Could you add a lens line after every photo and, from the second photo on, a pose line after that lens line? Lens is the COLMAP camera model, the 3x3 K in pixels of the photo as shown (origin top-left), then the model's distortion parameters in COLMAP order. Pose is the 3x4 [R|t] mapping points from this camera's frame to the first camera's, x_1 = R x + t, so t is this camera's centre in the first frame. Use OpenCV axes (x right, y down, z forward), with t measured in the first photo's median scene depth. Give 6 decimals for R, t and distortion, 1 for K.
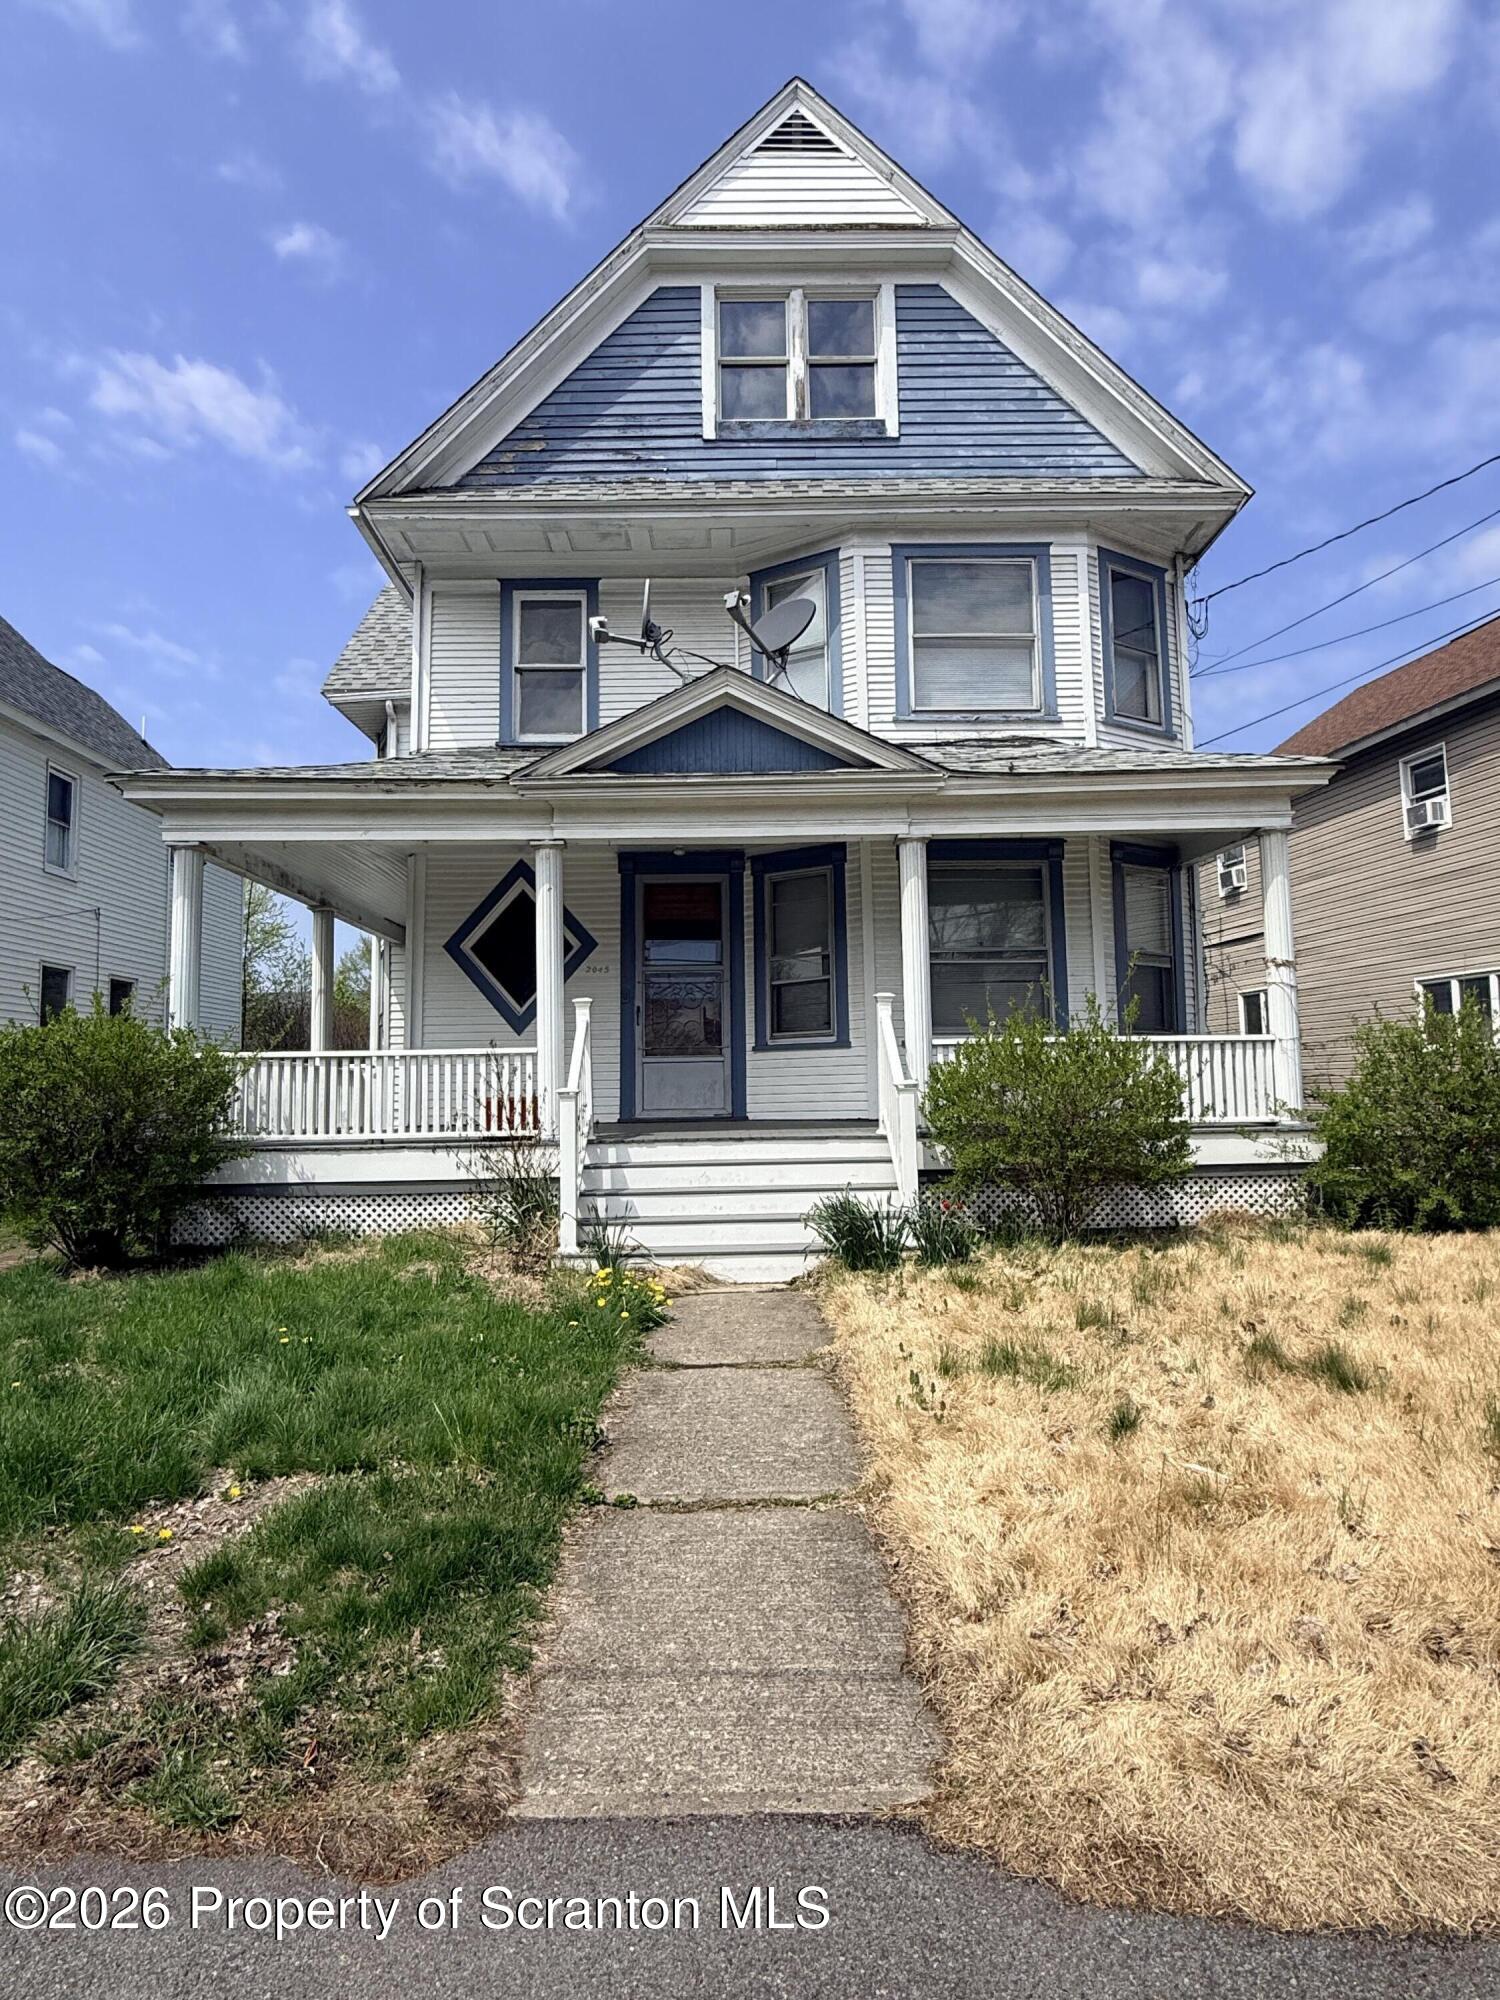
lens RADIAL K [[1140.2, 0, 753.0], [0, 1140.2, 1007.3], [0, 0, 1]] dist [-0.012708, 0.011428]
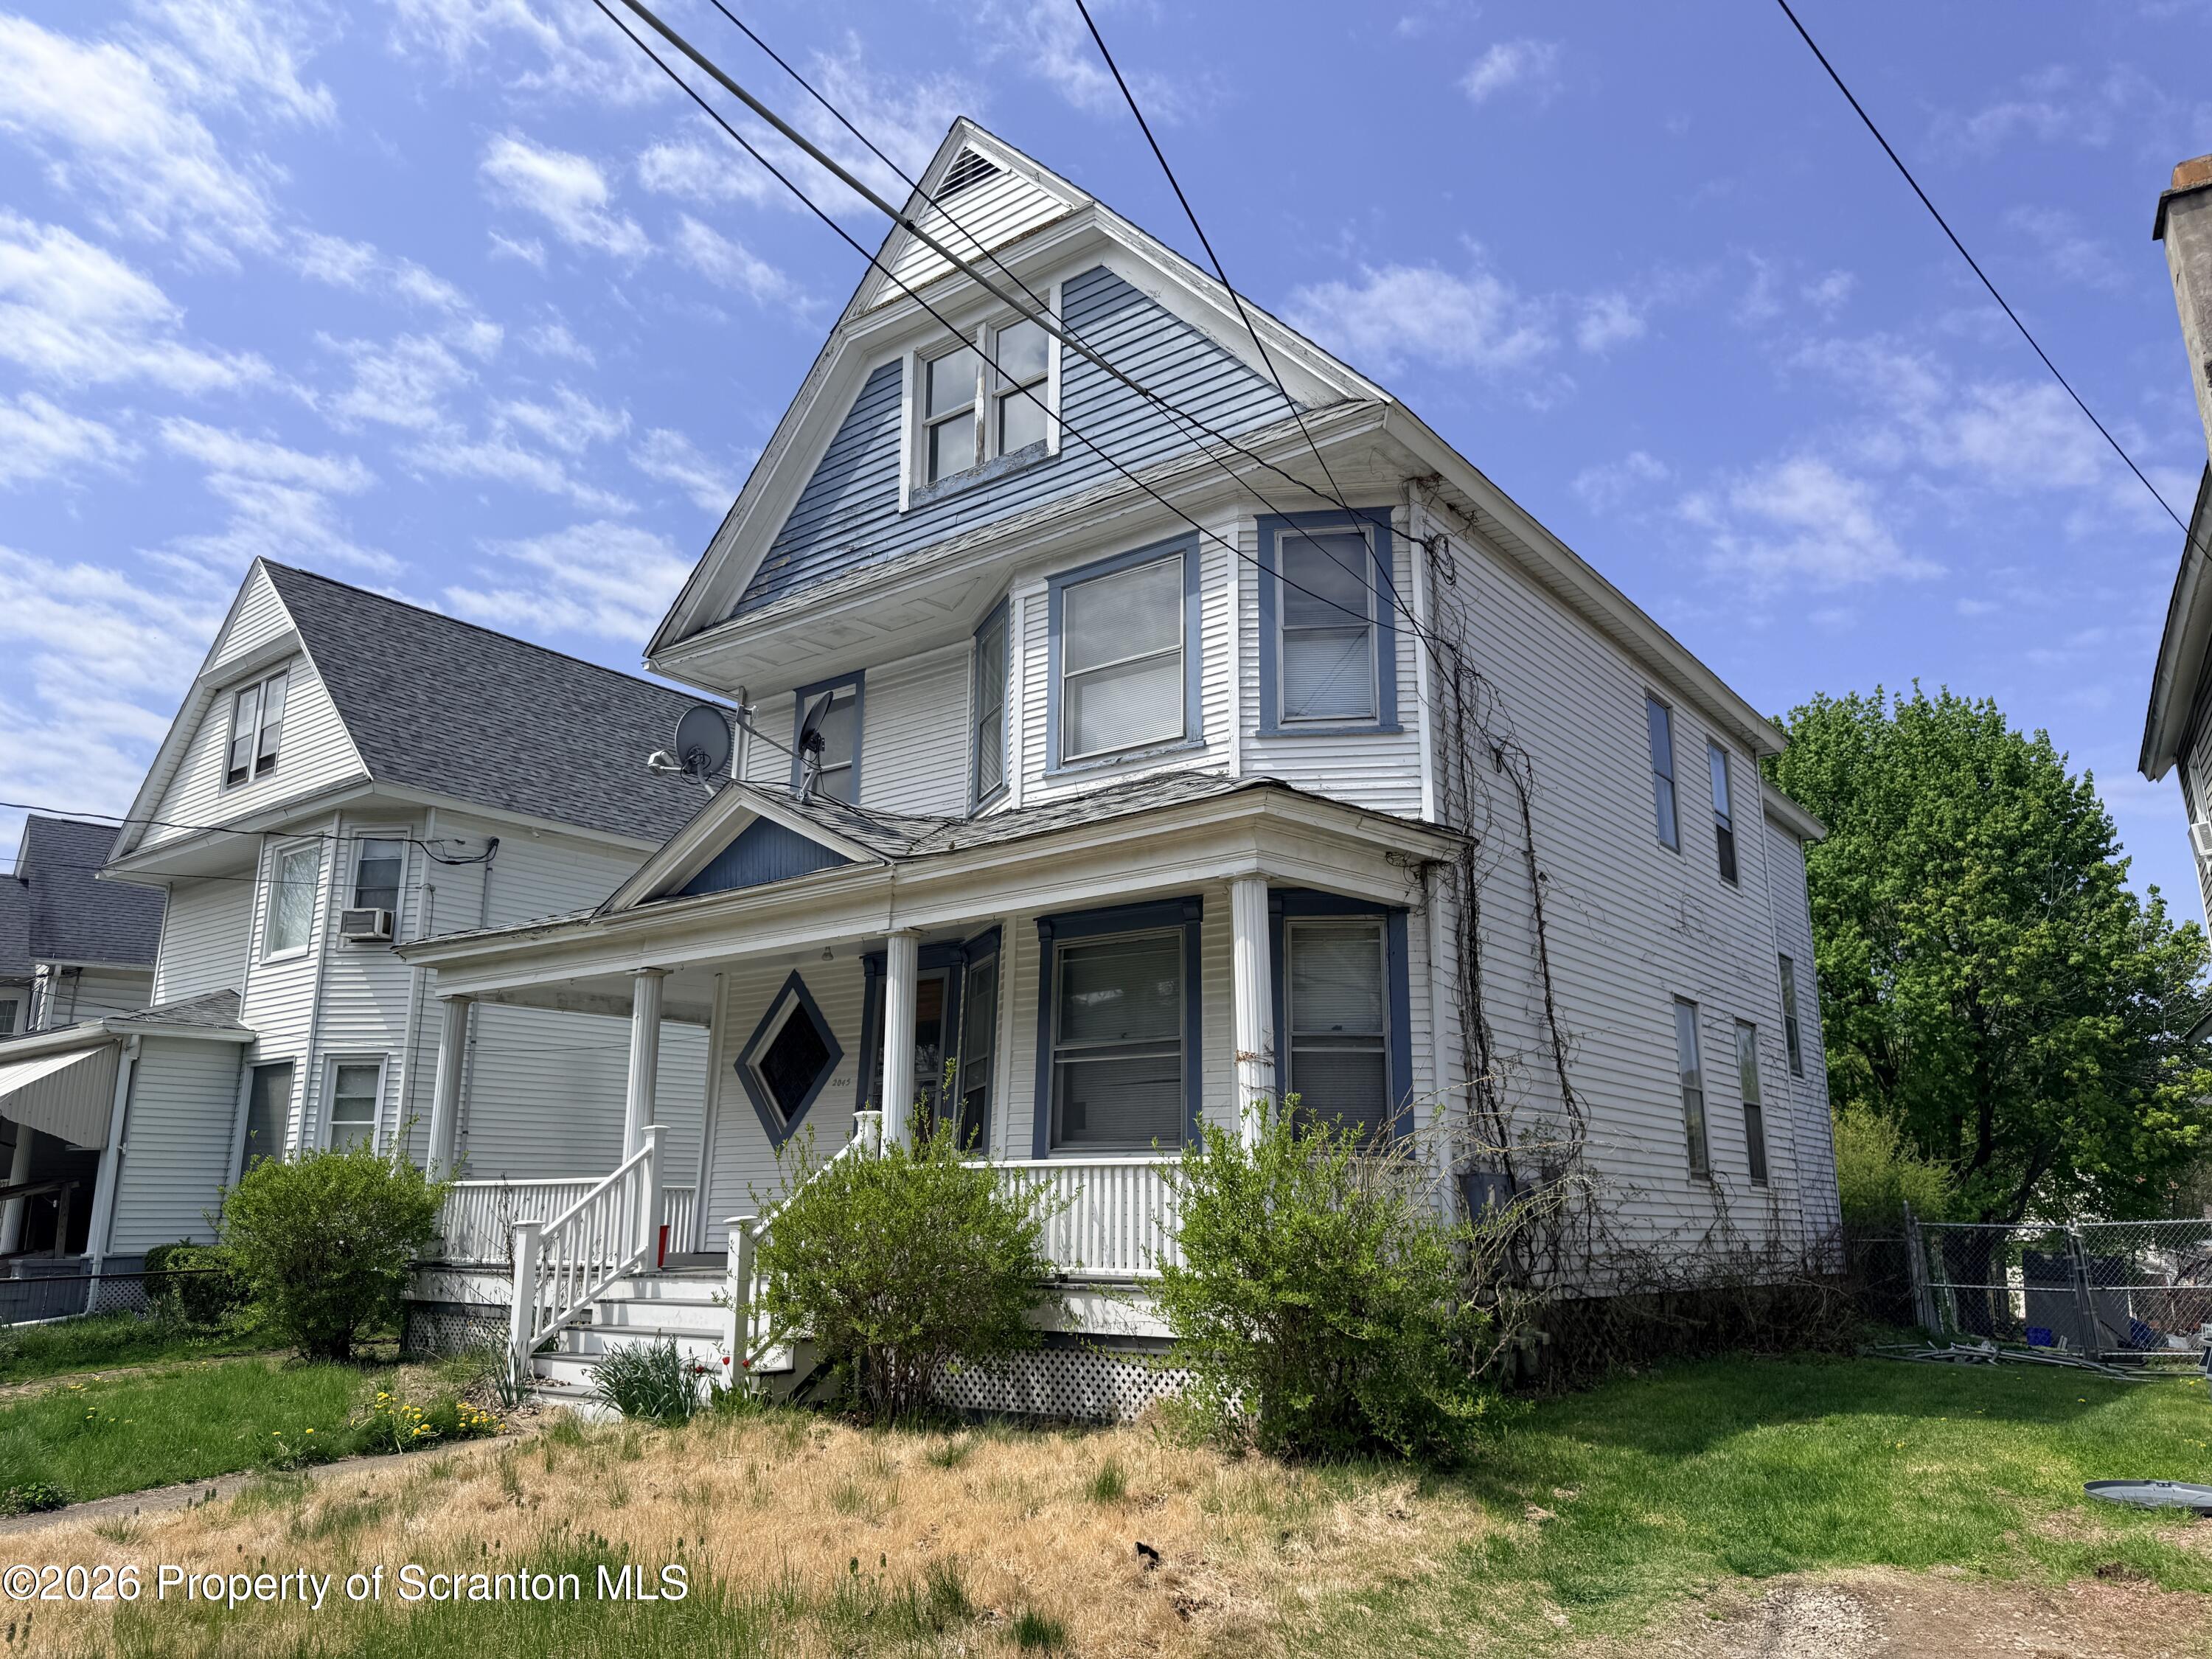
lens RADIAL K [[1562.3, 0, 1096.3], [0, 1562.3, 844.0], [0, 0, 1]] dist [0.086849, -0.032005]
pose [[0.781731, -0.126359, -0.610680, 0.849425], [0.034713, 0.986556, -0.159697, -0.013518], [0.622649, 0.103641, 0.775607, 0.117111]]
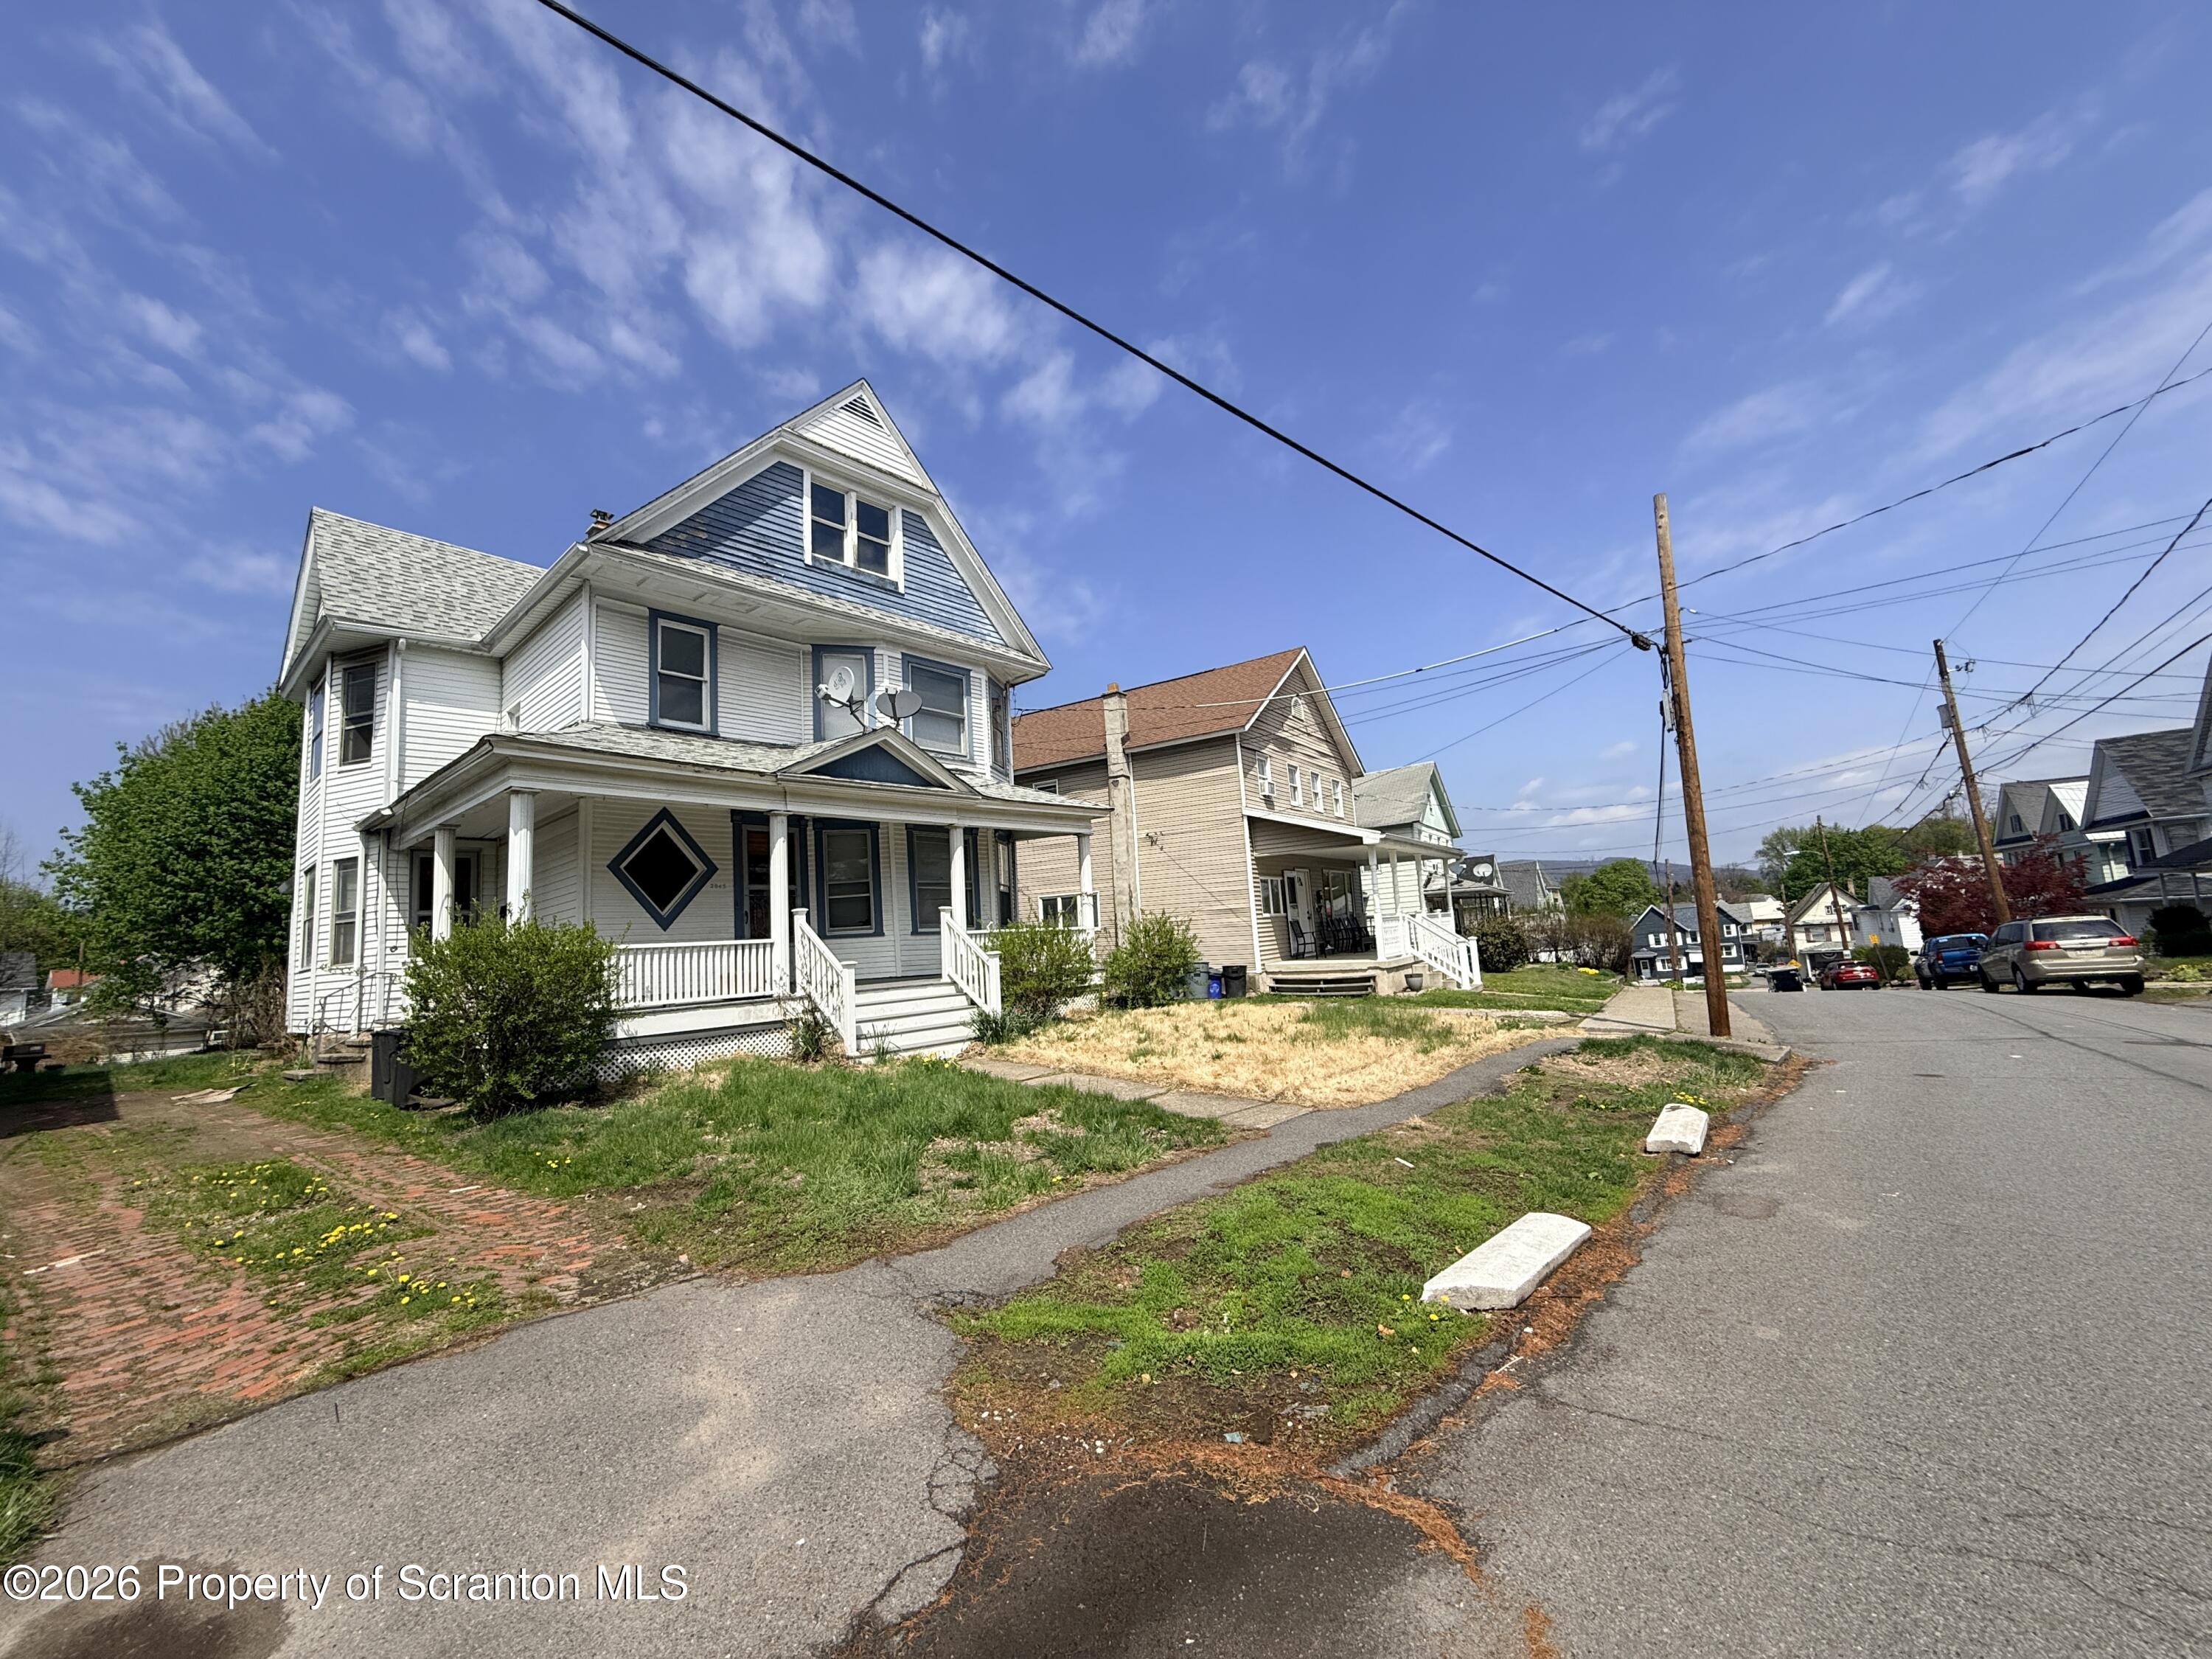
lens RADIAL K [[884.1, 0, 1106.5], [0, 884.1, 835.5], [0, 0, 1]] dist [-0.002708, 0.001157]
pose [[0.671472, 0.066947, 0.738000, -0.666091], [-0.014963, 0.996933, -0.076822, -0.018142], [-0.740879, 0.040541, 0.670414, -0.159312]]
